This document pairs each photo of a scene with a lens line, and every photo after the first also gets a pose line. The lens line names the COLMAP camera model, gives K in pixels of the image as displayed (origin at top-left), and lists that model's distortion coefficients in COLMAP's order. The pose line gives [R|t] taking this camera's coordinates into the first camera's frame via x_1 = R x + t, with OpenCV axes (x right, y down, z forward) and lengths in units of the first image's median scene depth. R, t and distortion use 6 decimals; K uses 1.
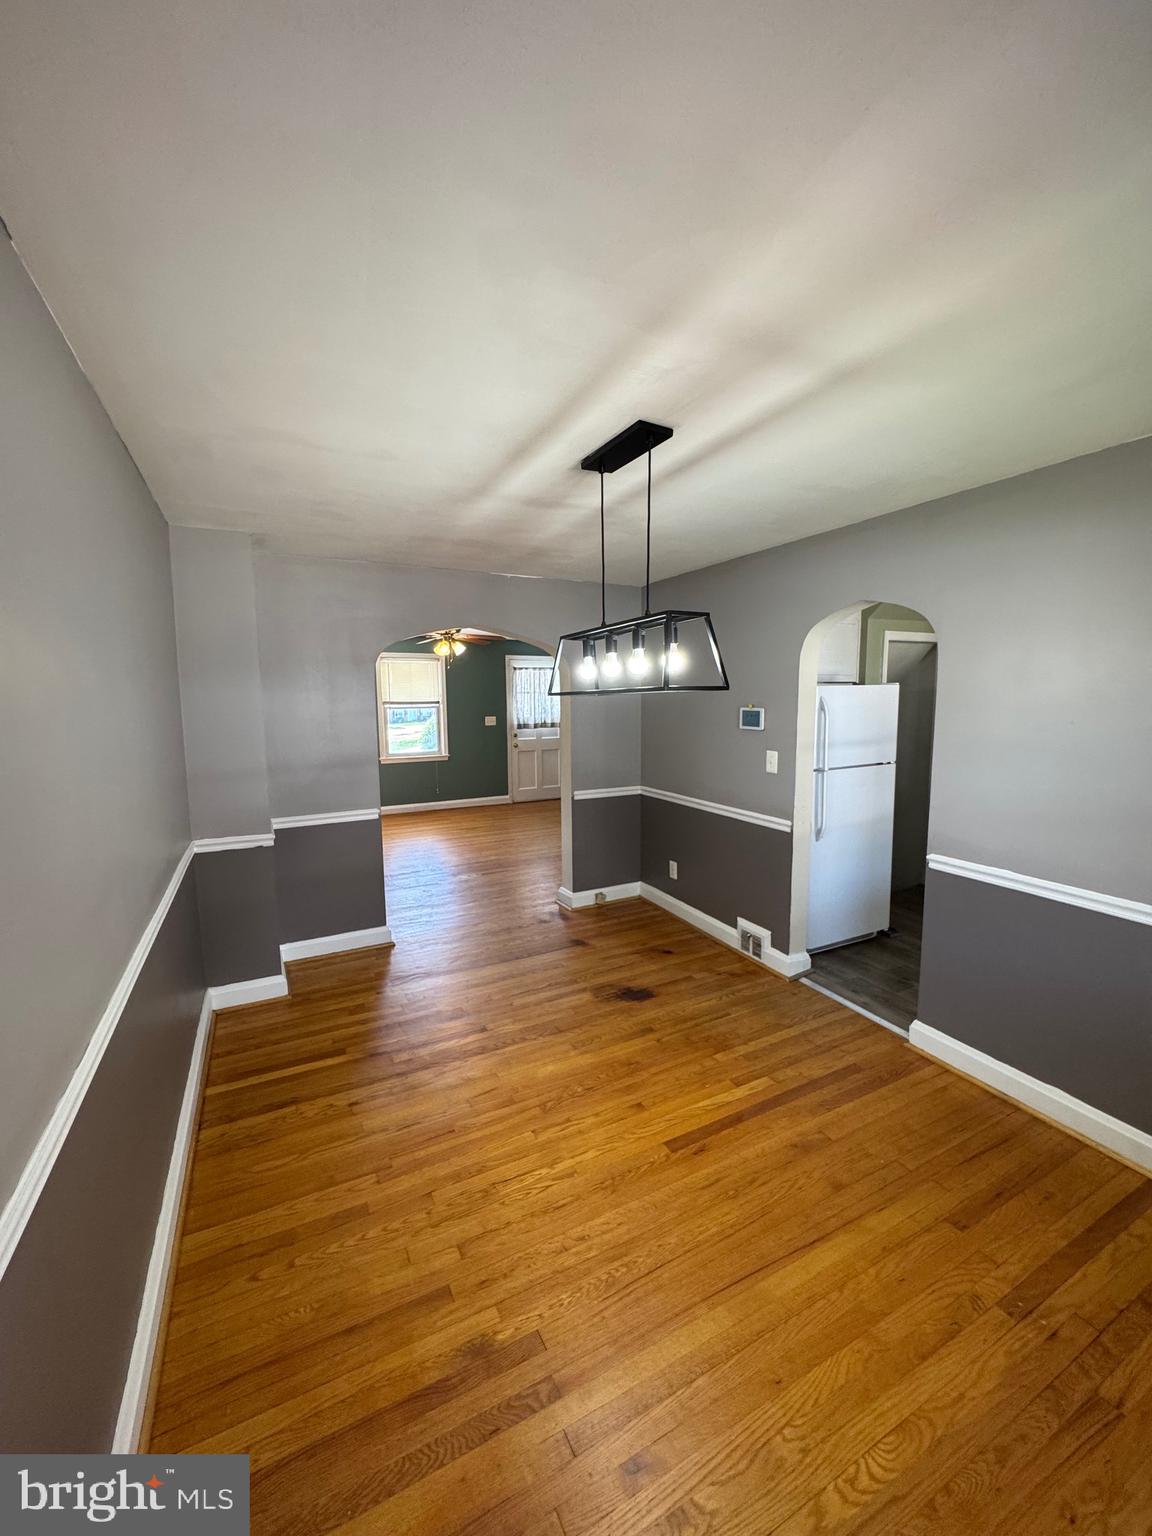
lens RADIAL K [[613.9, 0, 574.8], [0, 613.9, 766.2], [0, 0, 1]] dist [-0.005793, 0.000849]
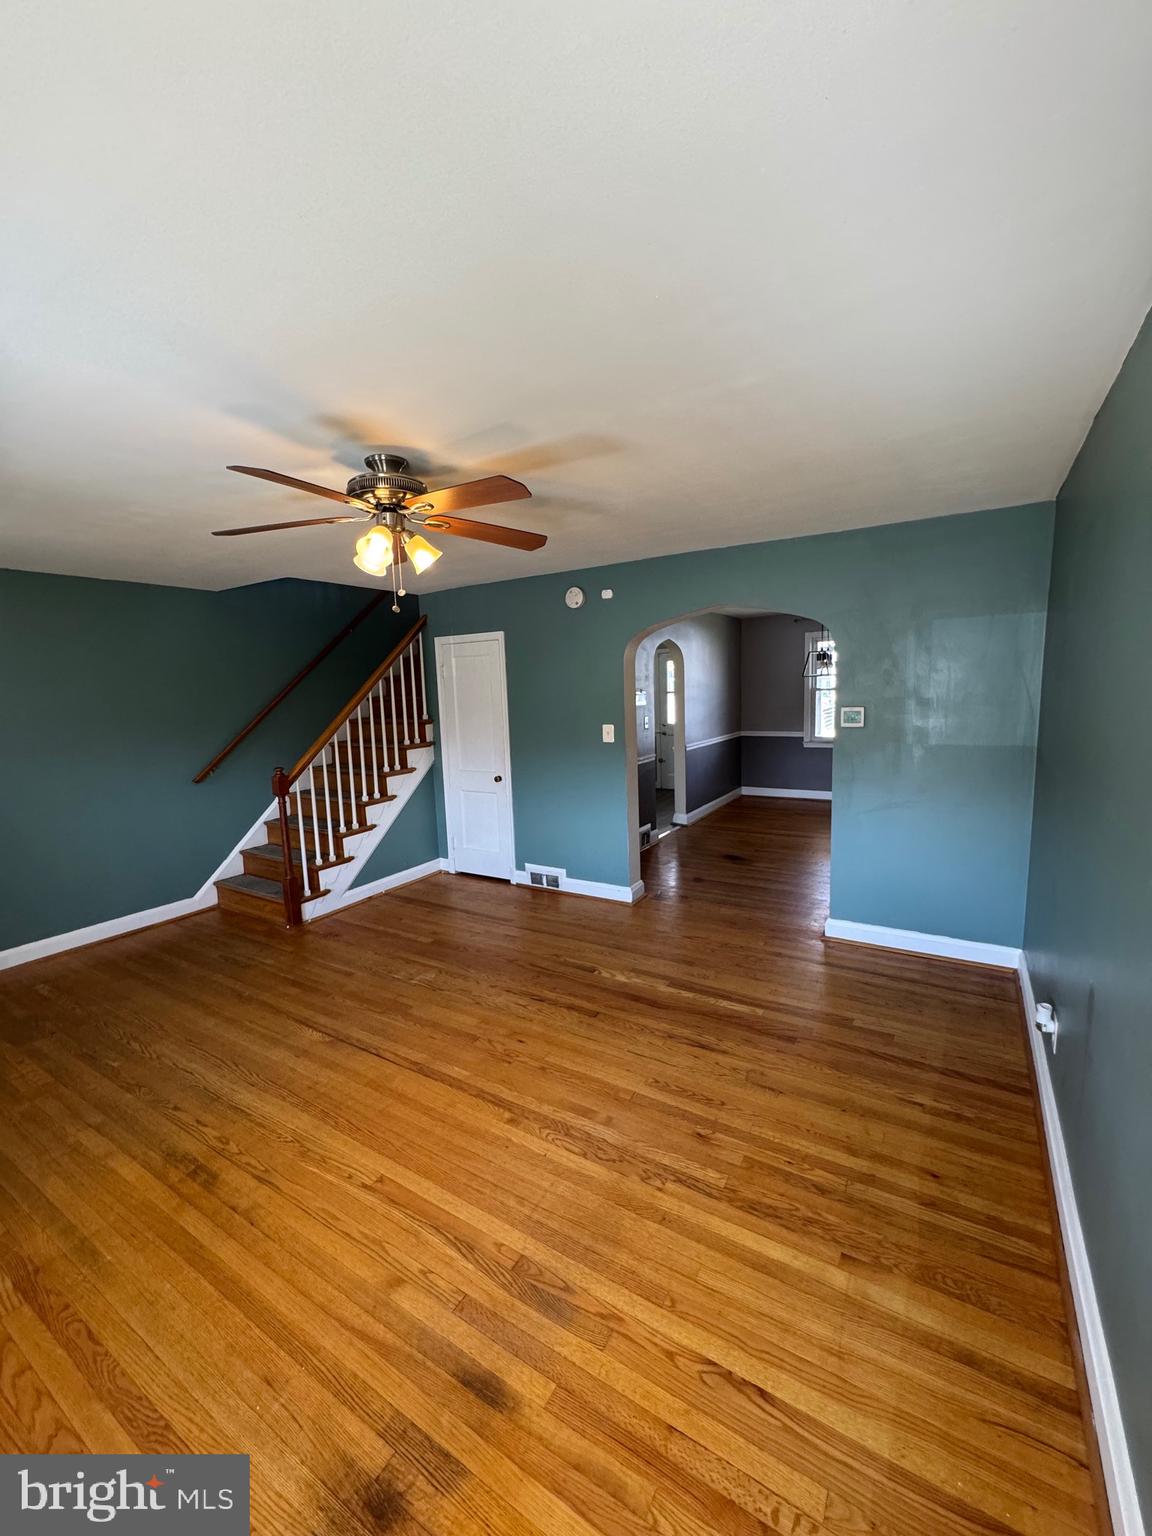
lens RADIAL K [[613.9, 0, 574.8], [0, 613.9, 766.2], [0, 0, 1]] dist [-0.005793, 0.000849]
pose [[-0.513818, -0.083852, 0.853791, -0.778223], [0.138665, 0.974008, 0.179109, -0.166846], [-0.846618, 0.210420, -0.488836, 1.520436]]
